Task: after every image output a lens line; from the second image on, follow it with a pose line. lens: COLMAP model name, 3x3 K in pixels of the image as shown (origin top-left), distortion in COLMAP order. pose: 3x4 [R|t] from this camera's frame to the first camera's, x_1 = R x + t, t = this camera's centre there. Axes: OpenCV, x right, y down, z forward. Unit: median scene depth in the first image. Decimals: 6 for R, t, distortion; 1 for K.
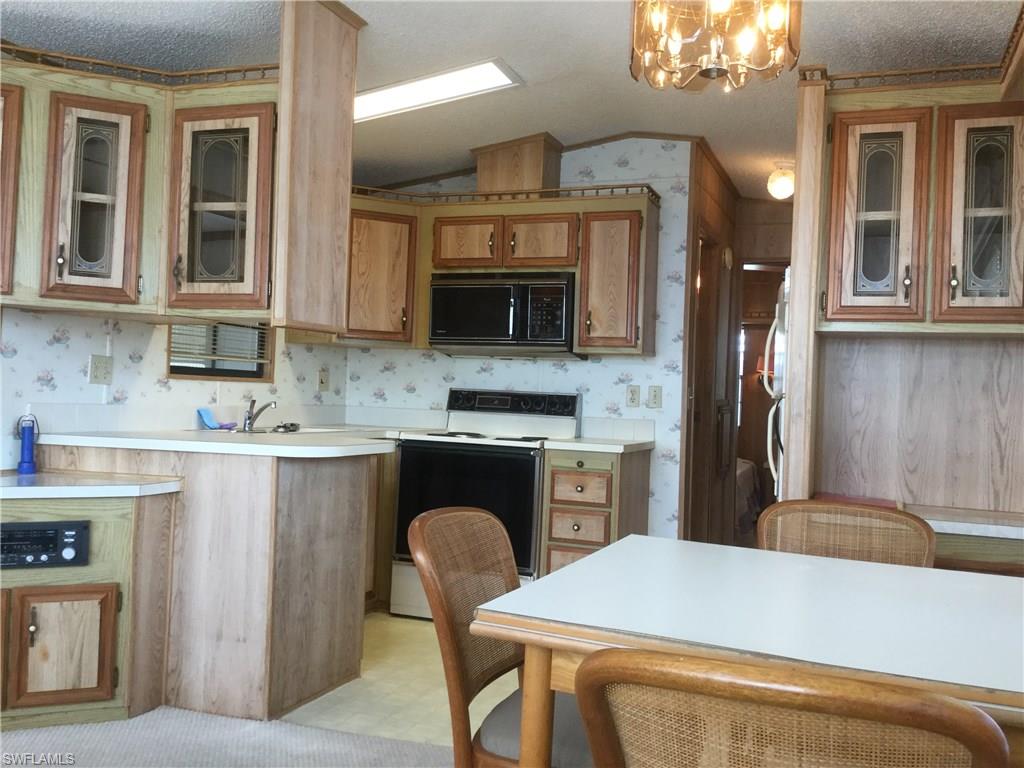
lens RADIAL K [[937.4, 0, 512.4], [0, 937.4, 377.7], [0, 0, 1]] dist [0.035124, 0.000000]
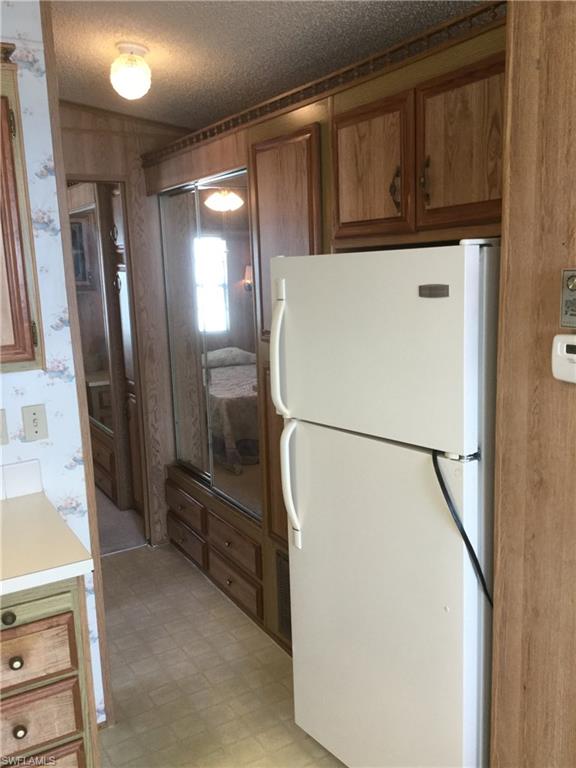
lens RADIAL K [[703.1, 0, 285.0], [0, 703.1, 383.6], [0, 0, 1]] dist [0.035124, 0.000000]
pose [[0.626926, -0.196938, 0.753776, -0.134892], [0.041731, 0.974623, 0.219930, -0.150214], [-0.777960, -0.106424, 0.619235, 0.895559]]
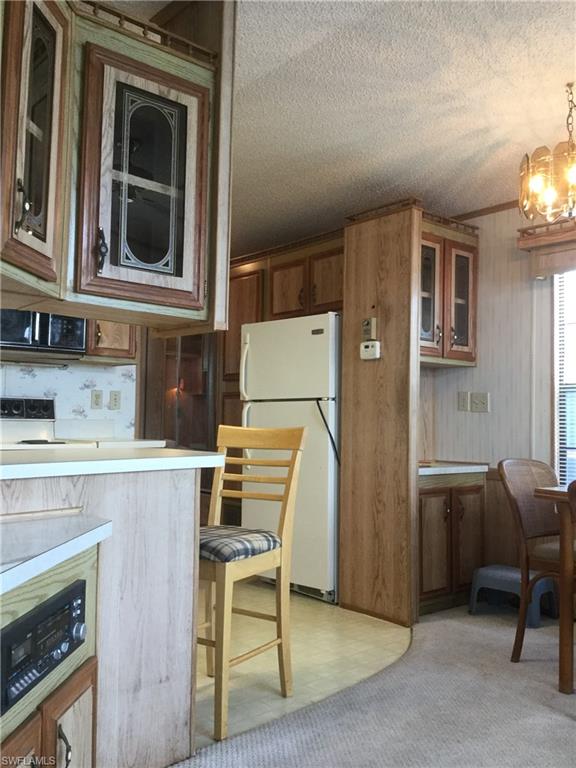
lens RADIAL K [[703.1, 0, 293.4], [0, 703.1, 387.6], [0, 0, 1]] dist [0.035124, 0.000000]
pose [[0.475660, 0.008621, 0.879587, -0.802078], [-0.016384, 0.999865, -0.000940, 0.002523], [-0.879477, -0.013964, 0.475737, 0.569816]]
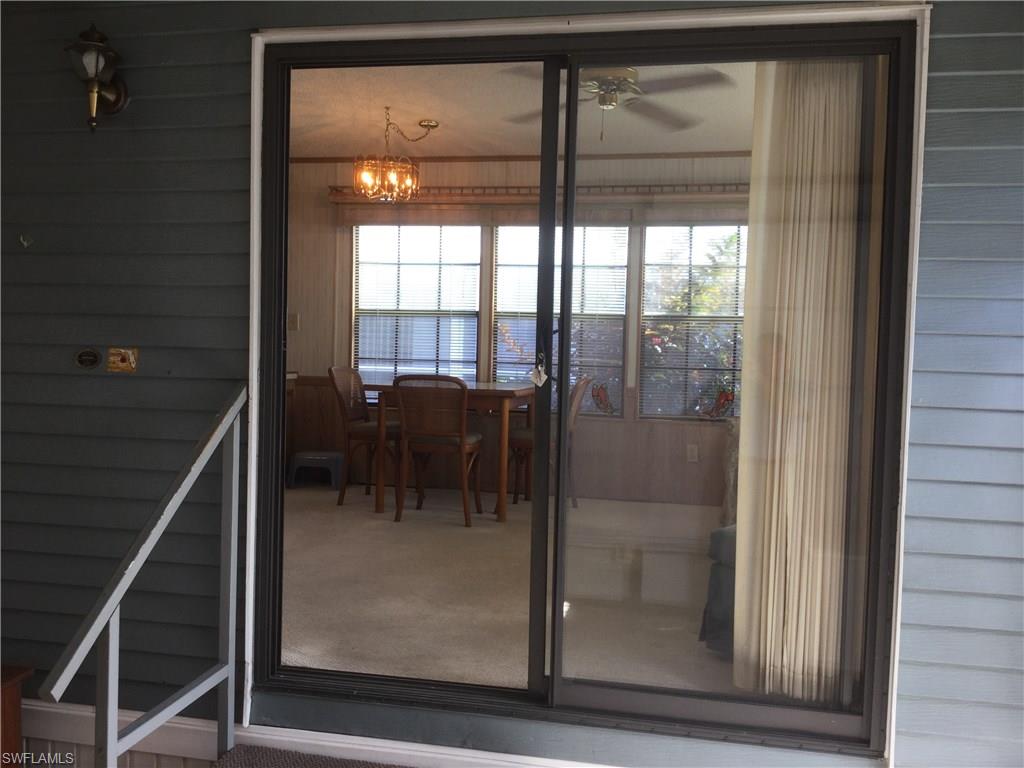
lens RADIAL K [[937.4, 0, 507.1], [0, 937.4, 388.2], [0, 0, 1]] dist [0.035124, 0.000000]
pose [[-0.158471, -0.090816, 0.983178, -1.589997], [-0.049121, 0.995253, 0.084014, -0.027650], [-0.986141, -0.034981, -0.162179, 0.731421]]
